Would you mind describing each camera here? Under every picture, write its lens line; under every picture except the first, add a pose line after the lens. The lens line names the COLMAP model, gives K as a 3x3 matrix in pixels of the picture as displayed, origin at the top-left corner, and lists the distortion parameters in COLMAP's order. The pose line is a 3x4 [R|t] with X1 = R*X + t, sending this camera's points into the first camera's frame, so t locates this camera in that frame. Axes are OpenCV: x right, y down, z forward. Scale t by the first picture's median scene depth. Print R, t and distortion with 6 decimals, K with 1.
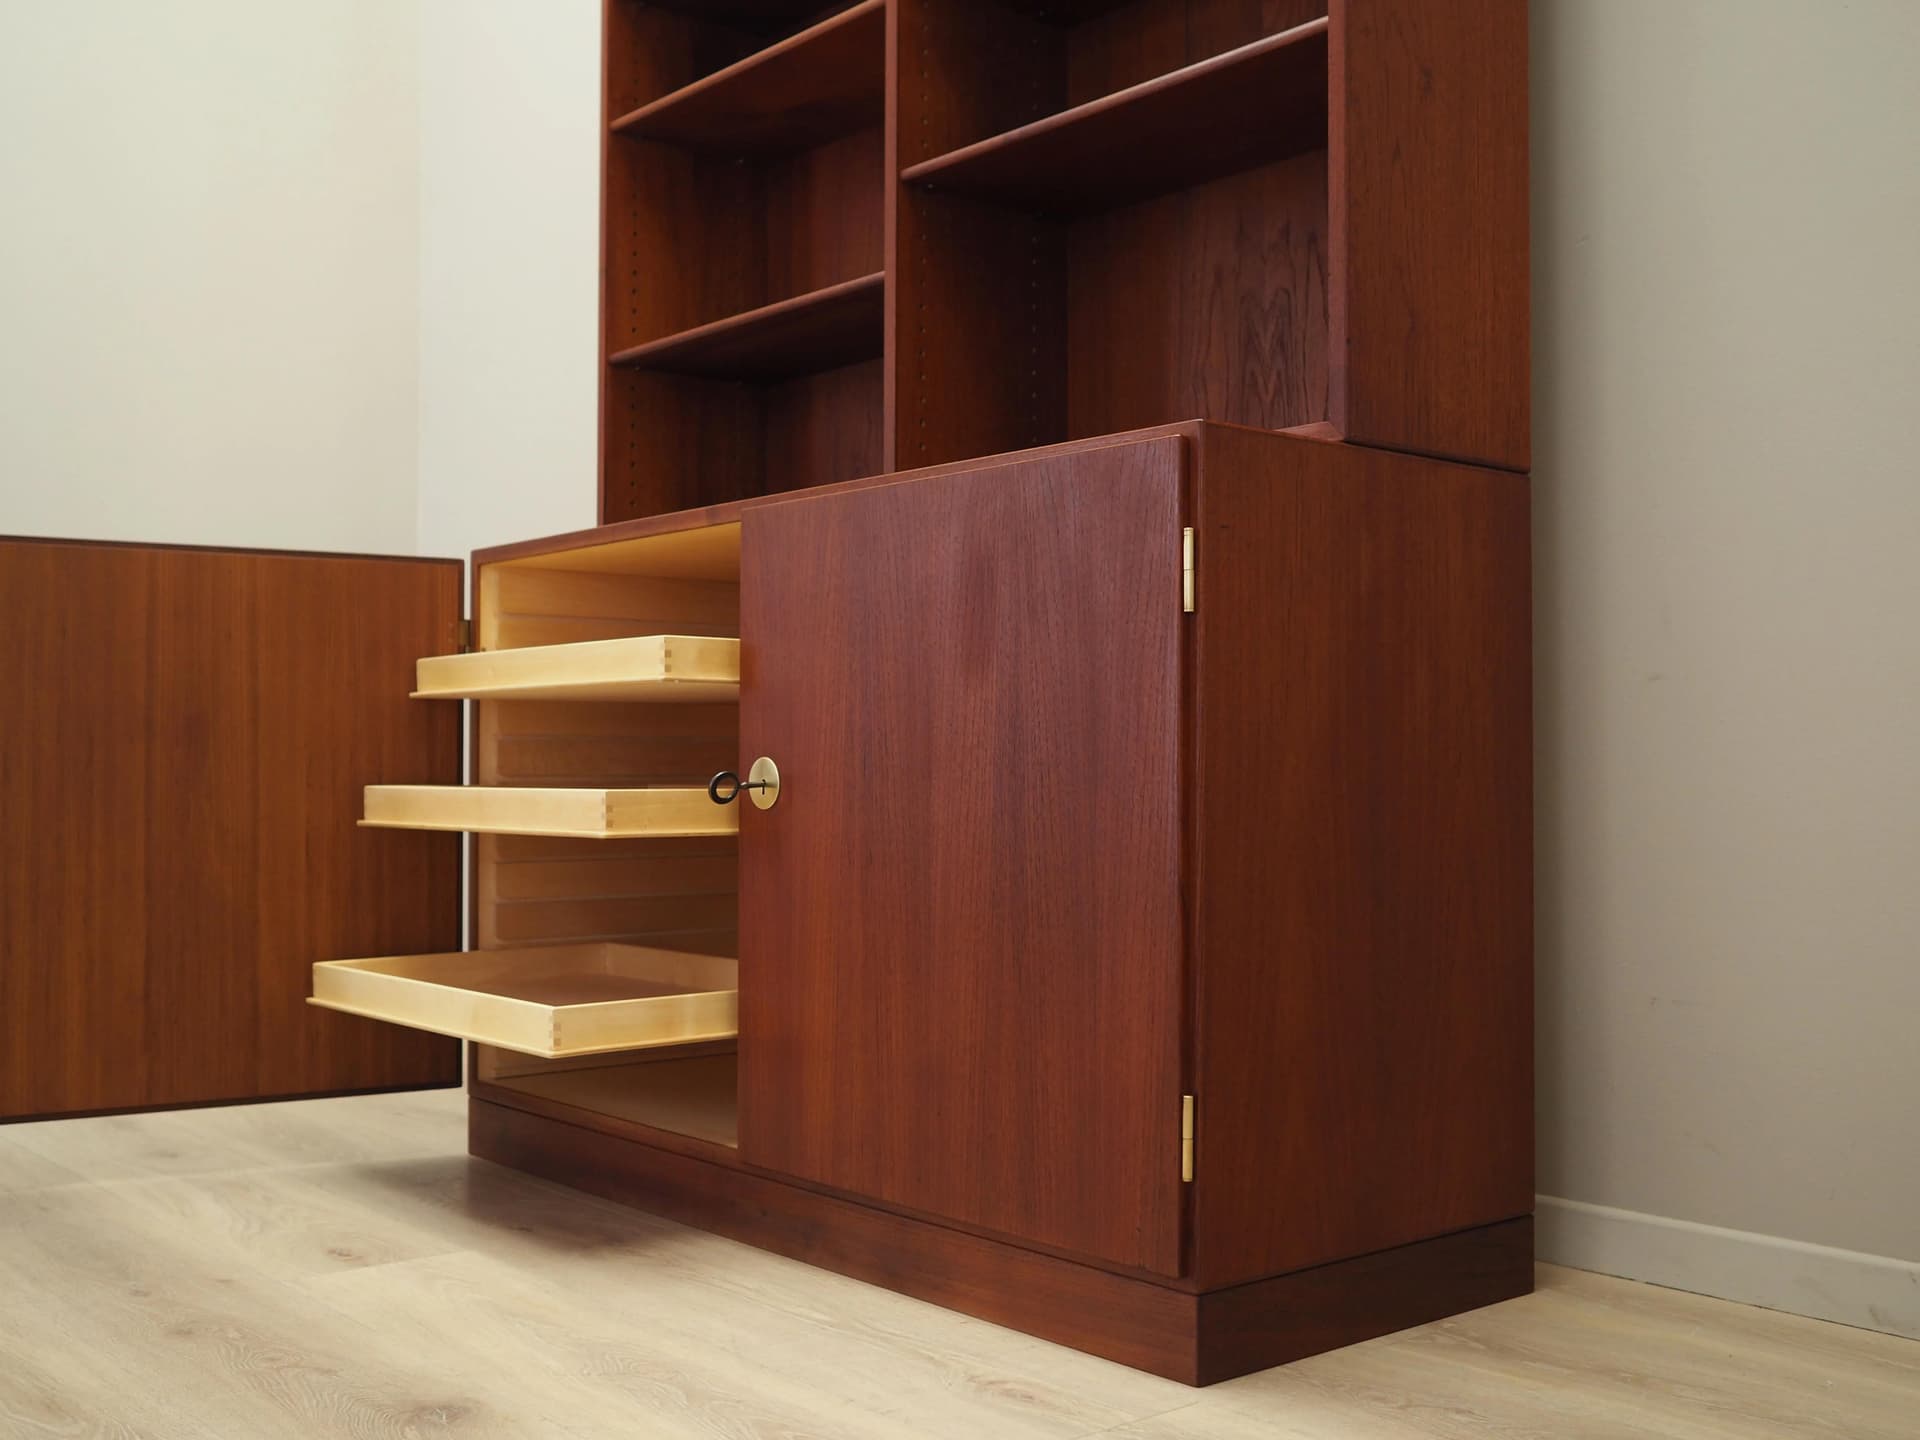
lens RADIAL K [[1996.0, 0, 955.5], [0, 1996.0, 691.6], [0, 0, 1]] dist [-0.016795, -0.002928]
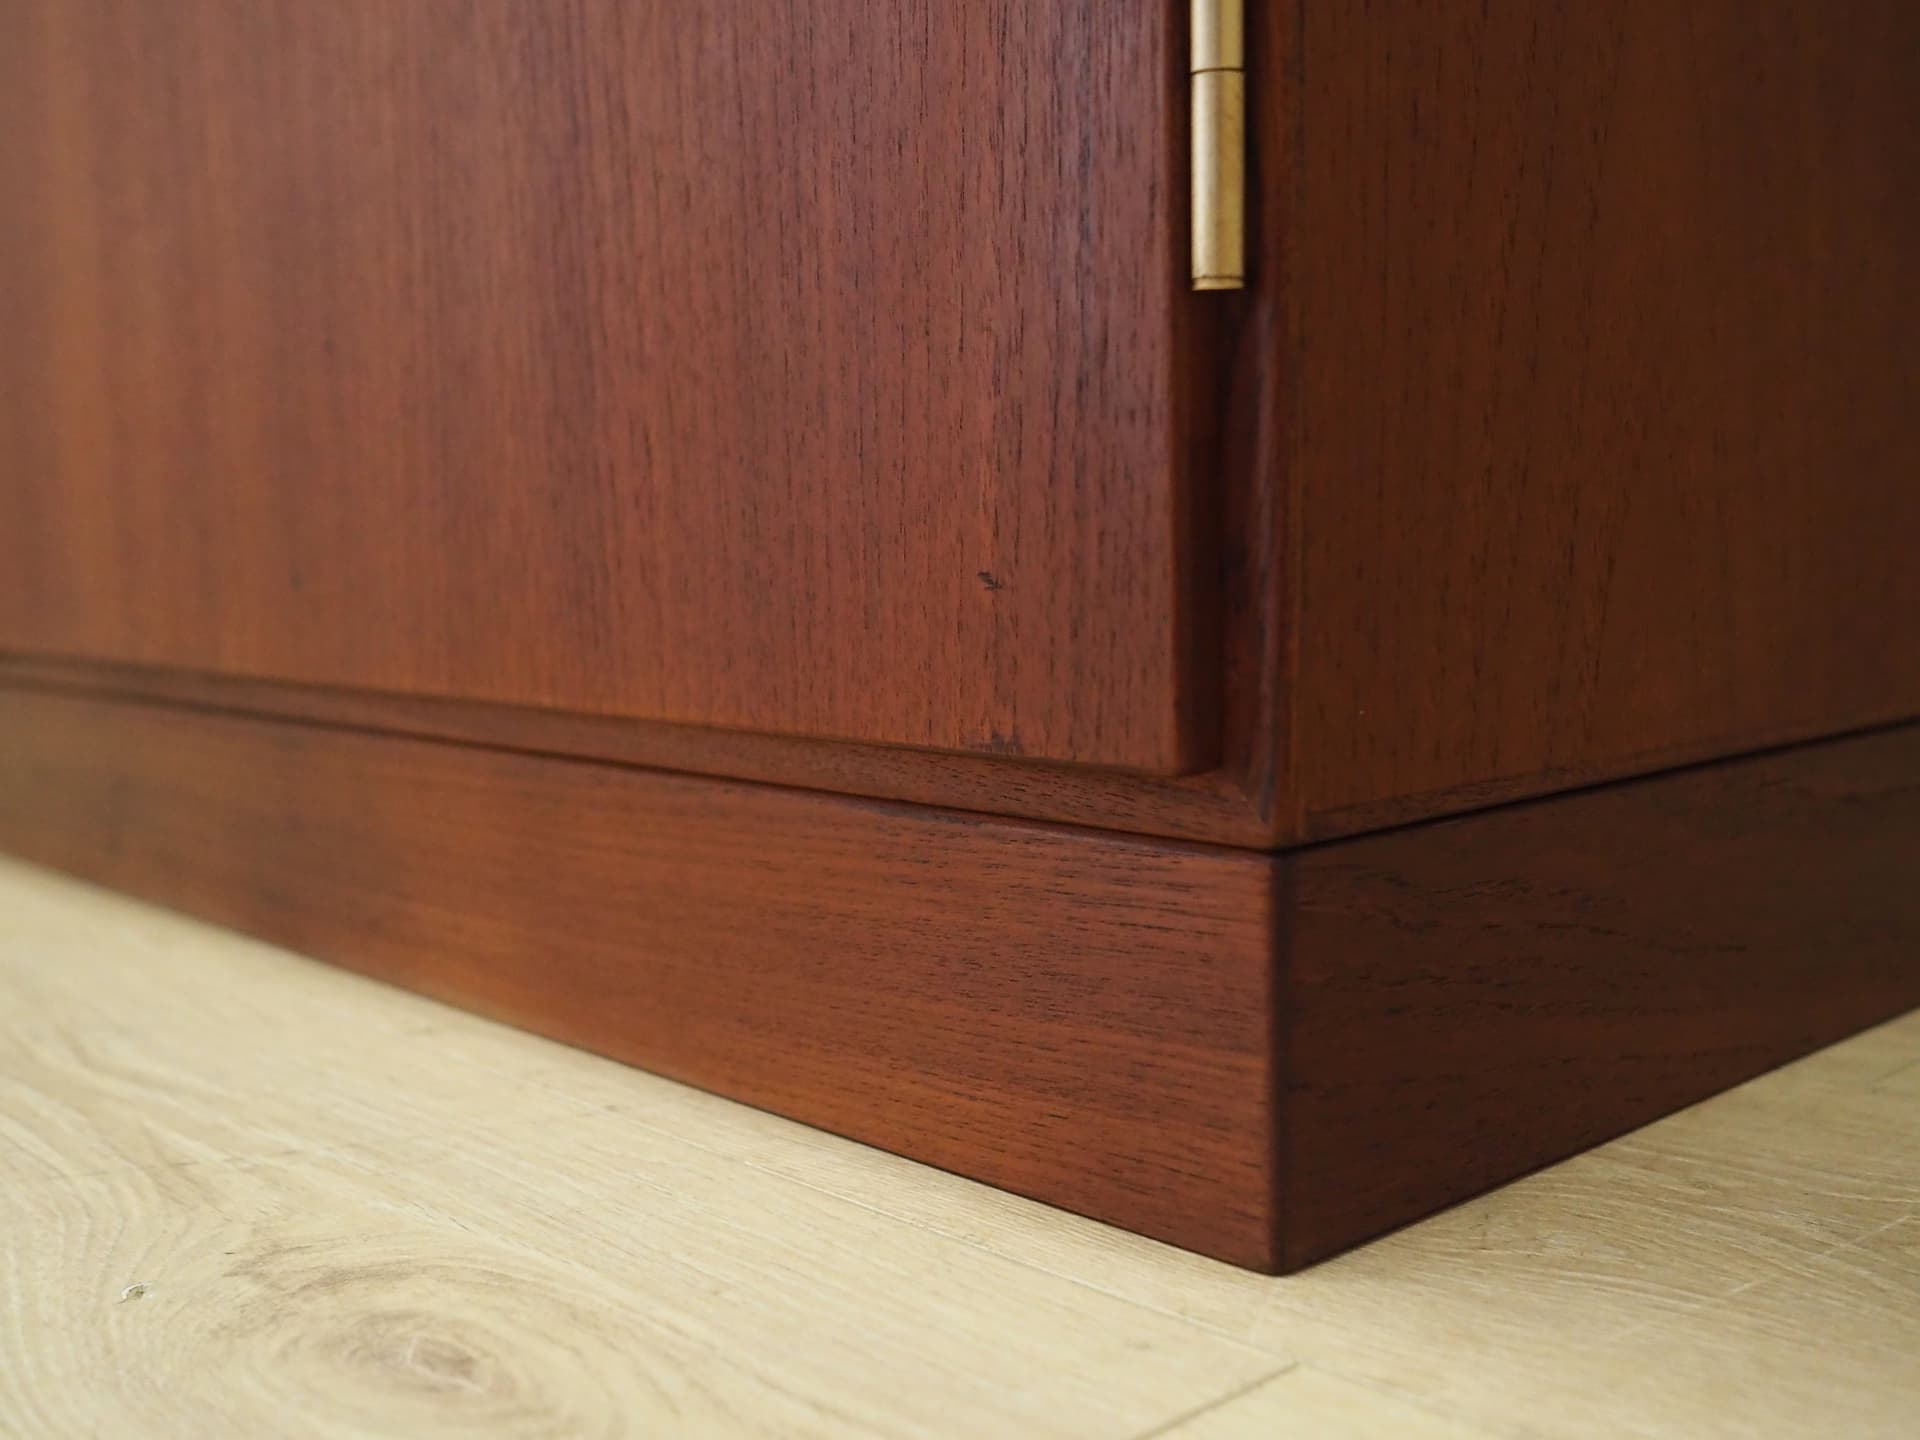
lens RADIAL K [[1996.0, 0, 955.5], [0, 1996.0, 691.6], [0, 0, 1]] dist [-0.016795, -0.002928]
pose [[0.998995, -0.028584, 0.034519, 0.069319], [0.024043, 0.991805, 0.125478, 0.219679], [-0.037823, -0.124522, 0.991496, 0.674424]]
